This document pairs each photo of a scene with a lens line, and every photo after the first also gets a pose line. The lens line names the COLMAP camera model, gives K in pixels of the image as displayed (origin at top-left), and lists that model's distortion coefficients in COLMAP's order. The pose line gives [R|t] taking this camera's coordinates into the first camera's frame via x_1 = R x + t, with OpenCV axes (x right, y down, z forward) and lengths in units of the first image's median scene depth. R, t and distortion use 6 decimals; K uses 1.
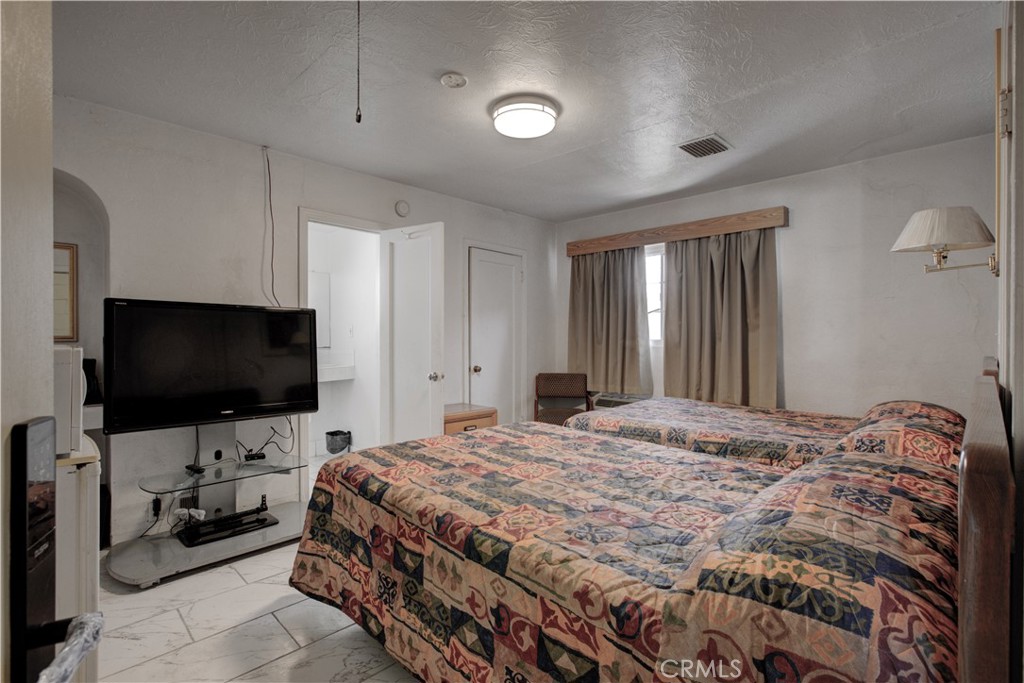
lens RADIAL K [[477.6, 0, 514.7], [0, 477.6, 337.8], [0, 0, 1]] dist [-0.004678, 0.004134]
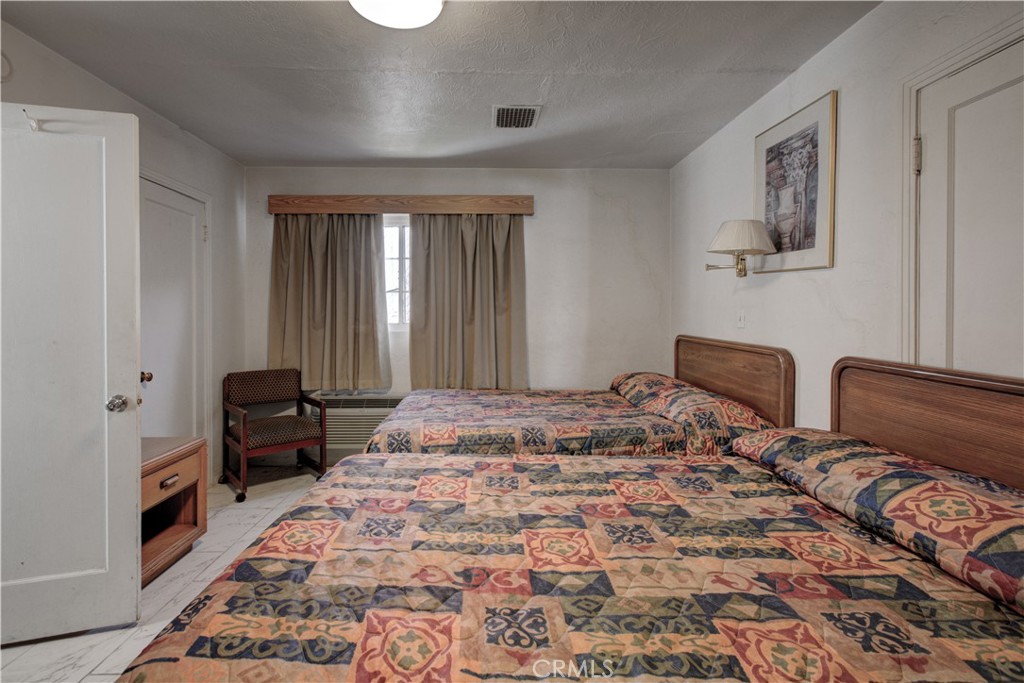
lens RADIAL K [[477.6, 0, 499.7], [0, 477.6, 313.5], [0, 0, 1]] dist [-0.004678, 0.004134]
pose [[0.700150, -0.002324, 0.713992, -0.232289], [0.005617, 0.999982, -0.002253, -0.014163], [-0.713974, 0.005588, 0.700150, 0.304954]]
